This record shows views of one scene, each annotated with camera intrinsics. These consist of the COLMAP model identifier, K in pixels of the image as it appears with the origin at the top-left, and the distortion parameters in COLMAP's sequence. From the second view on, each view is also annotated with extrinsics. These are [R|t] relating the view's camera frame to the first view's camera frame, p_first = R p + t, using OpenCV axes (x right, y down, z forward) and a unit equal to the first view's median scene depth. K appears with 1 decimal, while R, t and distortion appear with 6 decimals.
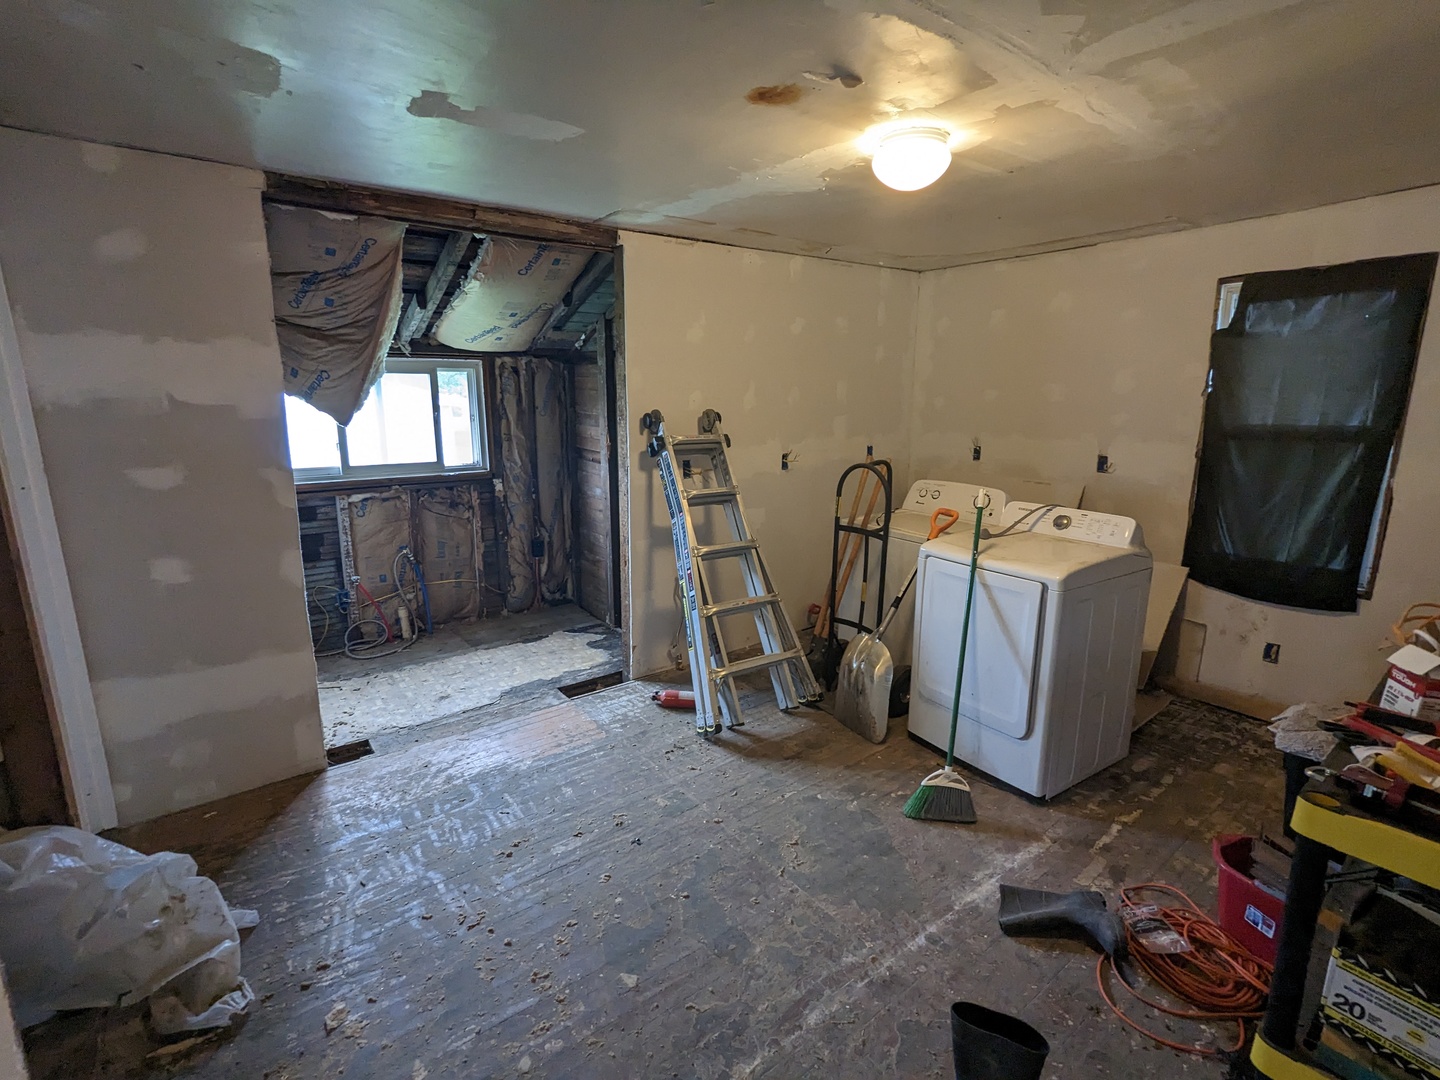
lens RADIAL K [[681.7, 0, 723.1], [0, 681.7, 538.1], [0, 0, 1]] dist [-0.002662, 0.000968]
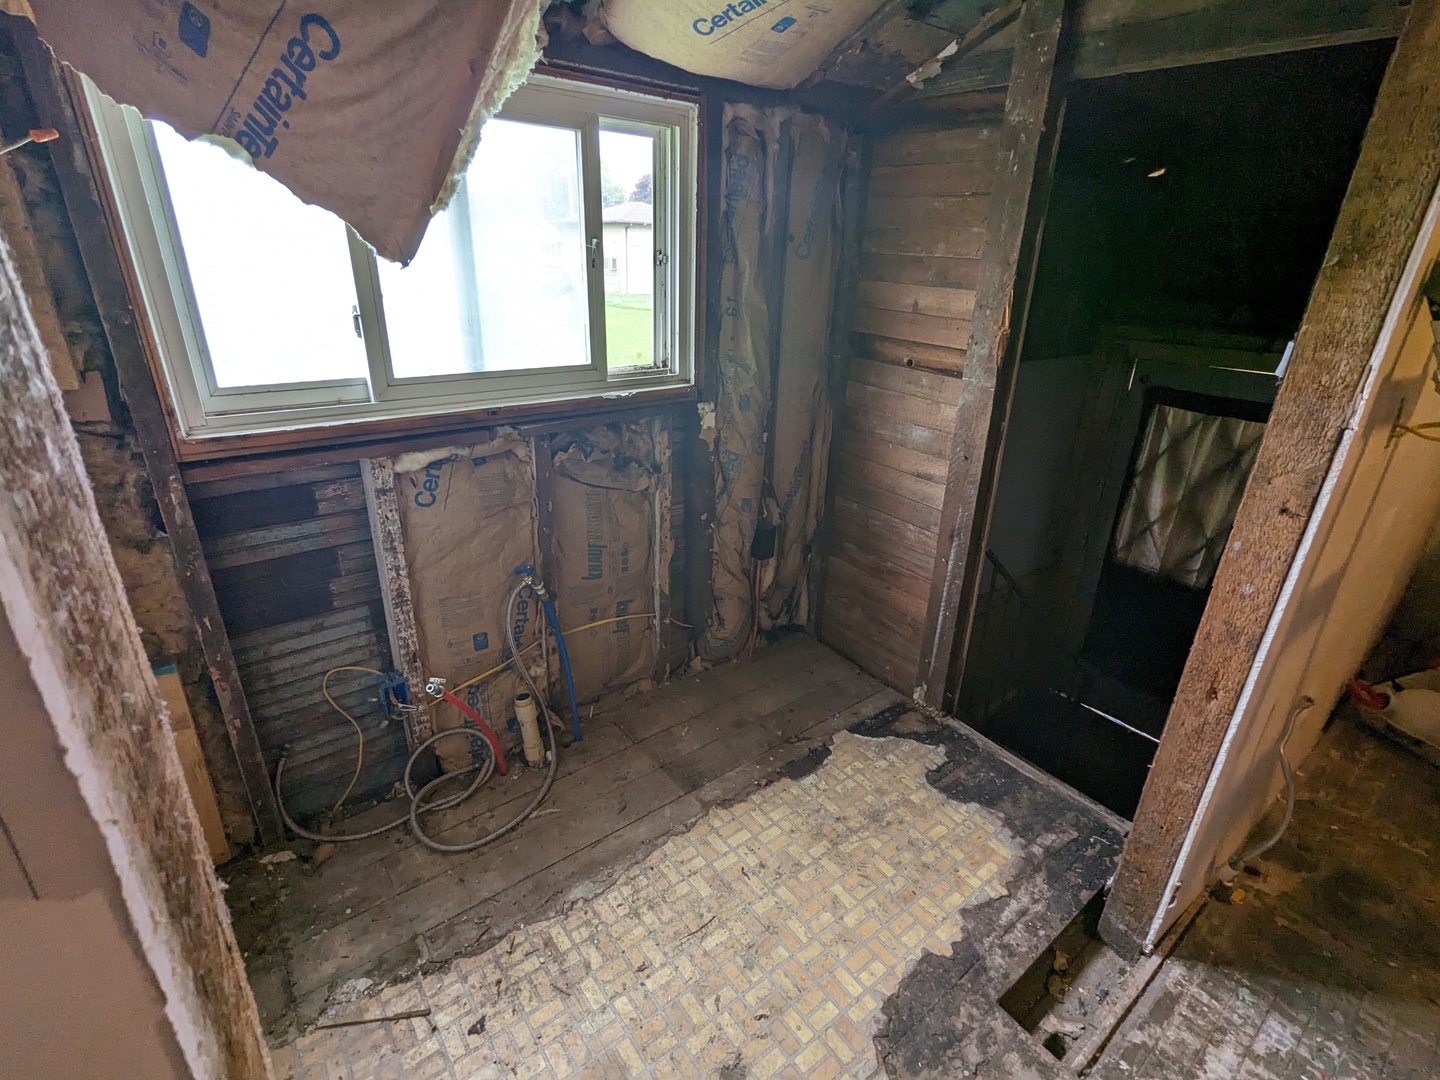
lens RADIAL K [[681.7, 0, 722.9], [0, 681.7, 538.1], [0, 0, 1]] dist [-0.002662, 0.000968]
pose [[0.999532, 0.021026, 0.022220, -0.348654], [-0.024796, 0.982248, 0.185938, -0.087963], [-0.017916, -0.186402, 0.982310, 0.571388]]
